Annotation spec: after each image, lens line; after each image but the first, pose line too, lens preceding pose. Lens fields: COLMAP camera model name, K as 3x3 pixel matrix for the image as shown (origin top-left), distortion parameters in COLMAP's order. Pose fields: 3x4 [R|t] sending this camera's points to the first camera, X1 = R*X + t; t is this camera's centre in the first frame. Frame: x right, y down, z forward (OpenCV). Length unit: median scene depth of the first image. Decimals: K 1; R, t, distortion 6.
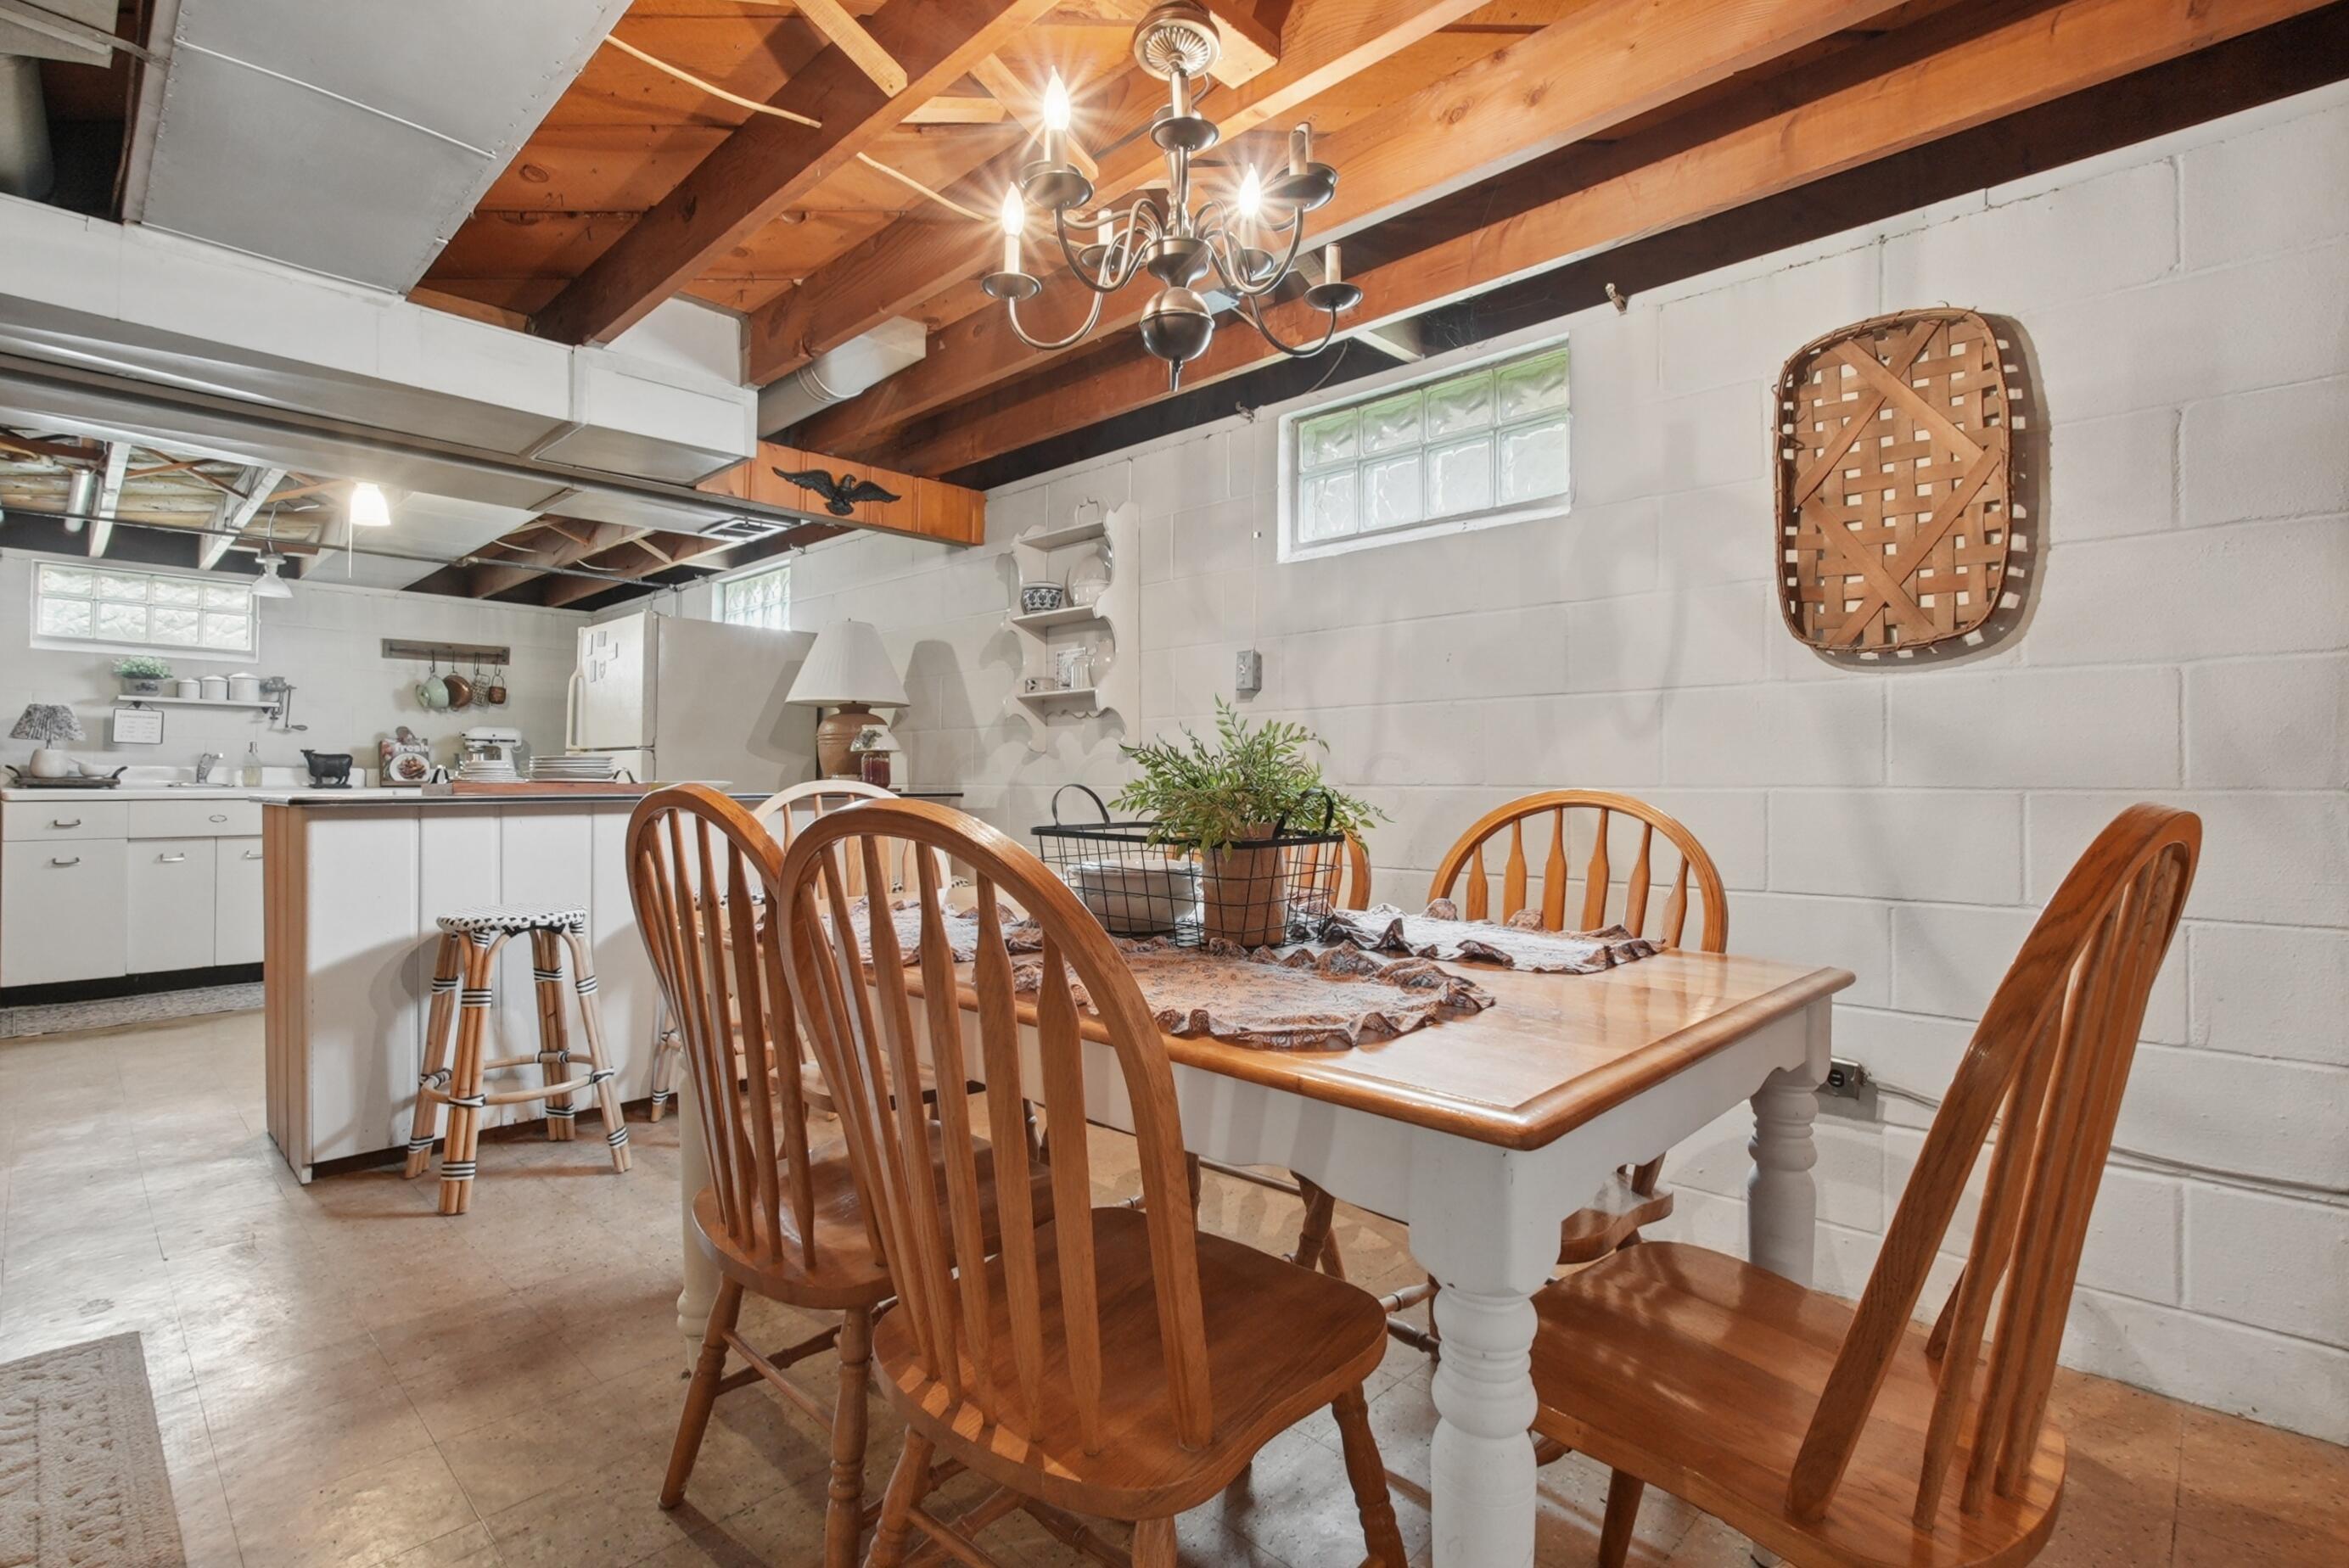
lens RADIAL K [[1087.7, 0, 1170.2], [0, 1087.7, 779.1], [0, 0, 1]] dist [-0.008552, 0.000936]
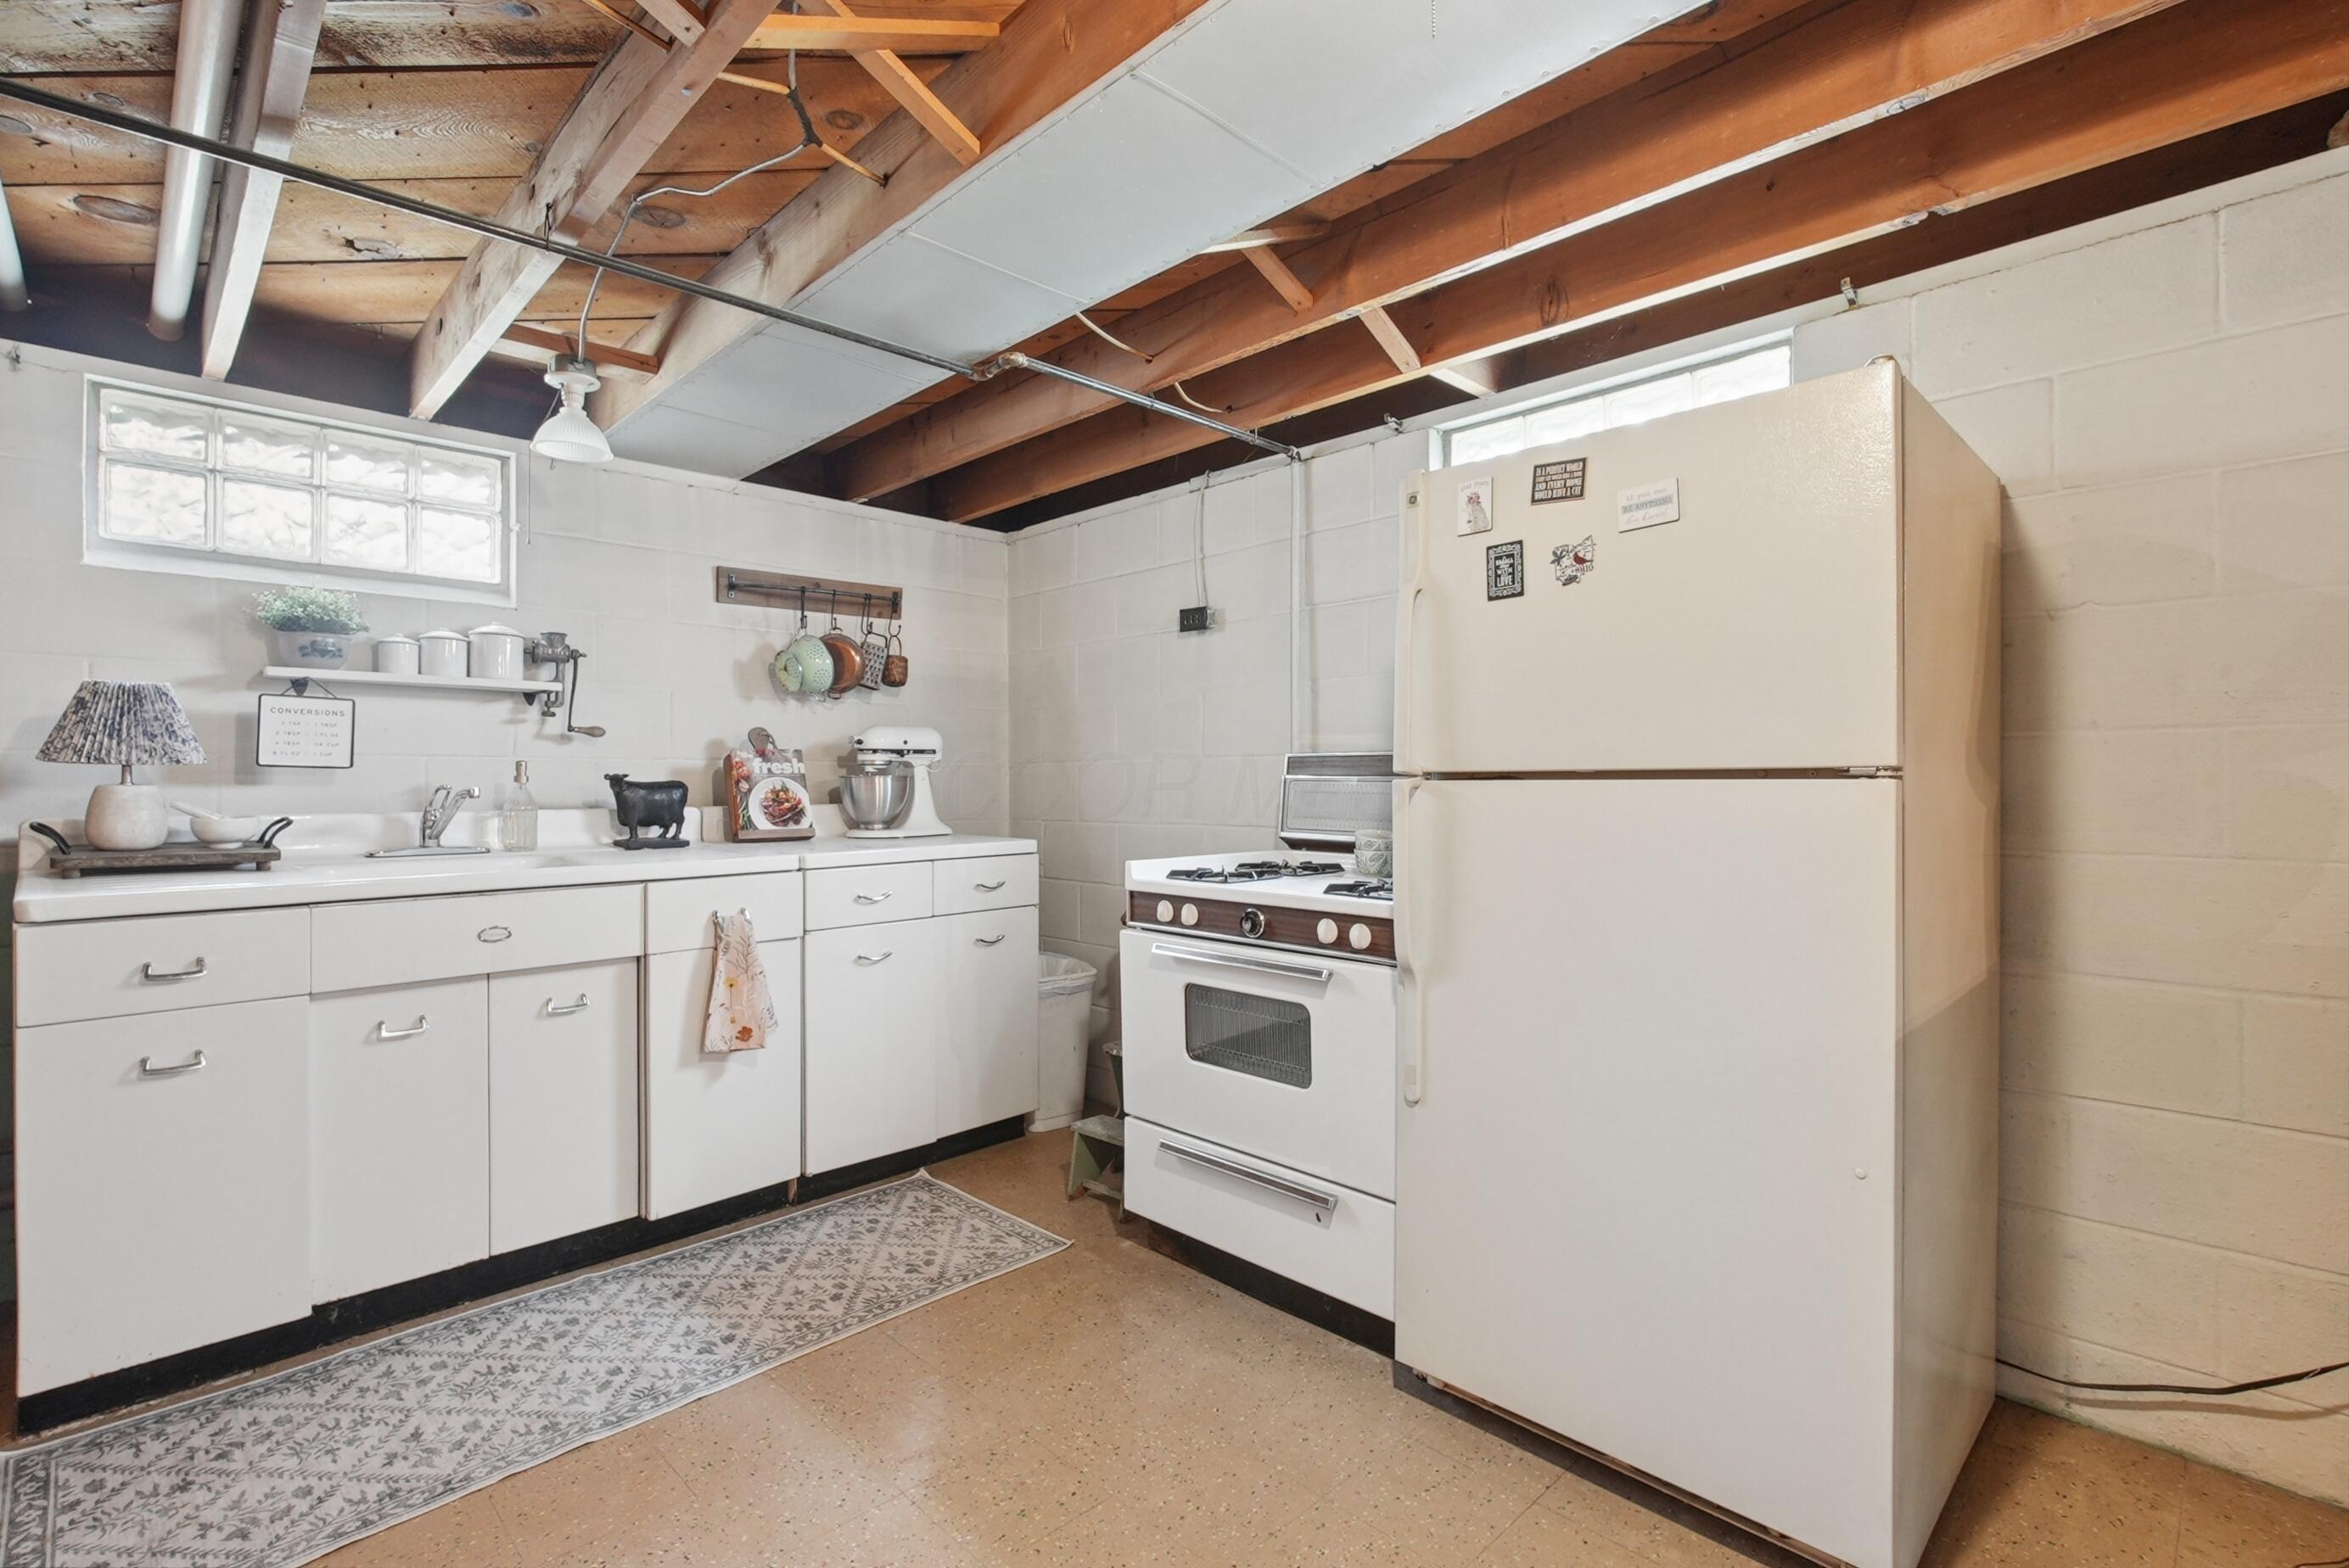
lens RADIAL K [[1087.7, 0, 1174.9], [0, 1087.7, 782.4], [0, 0, 1]] dist [-0.008552, 0.000936]
pose [[0.999507, -0.010616, -0.029554, -0.529978], [0.010696, 0.999940, 0.002543, -0.022391], [0.029525, -0.002858, 0.999560, 0.506491]]
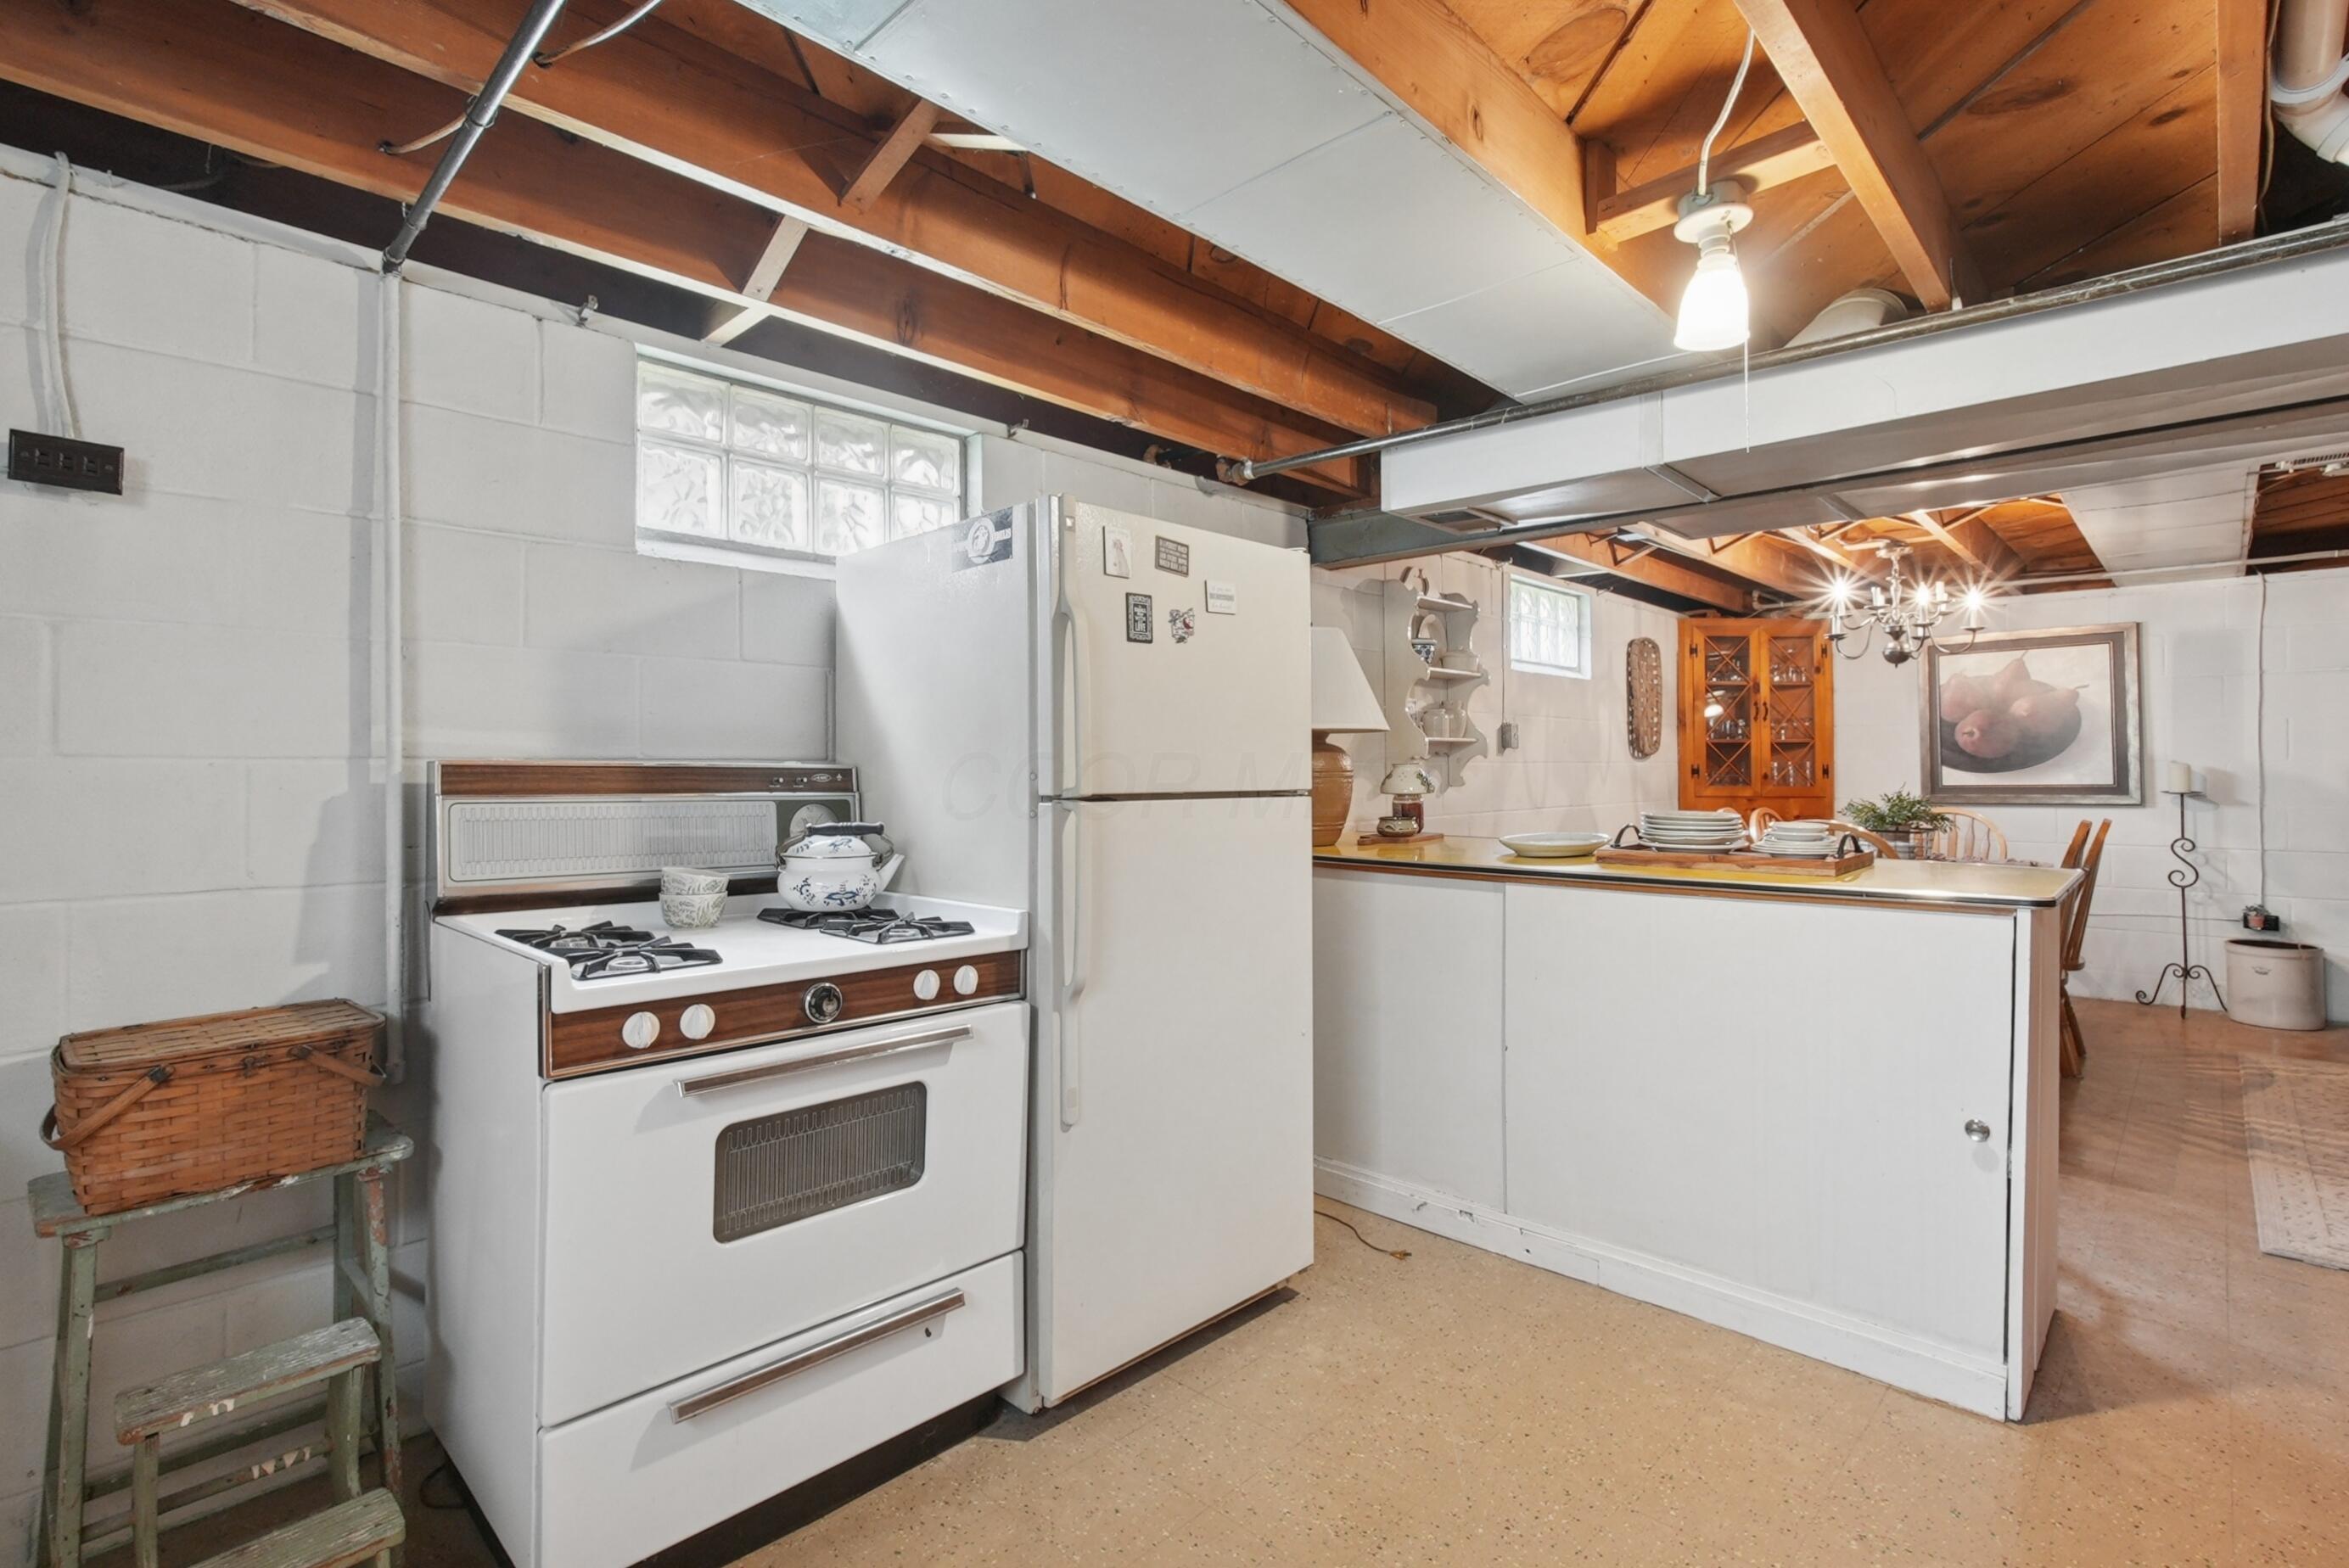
lens RADIAL K [[1087.7, 0, 1169.7], [0, 1087.7, 774.3], [0, 0, 1]] dist [-0.008552, 0.000936]
pose [[0.010357, -0.005608, 0.999931, -0.809197], [0.001344, 0.999983, 0.005594, -0.032473], [-0.999945, 0.001286, 0.010365, 0.817404]]
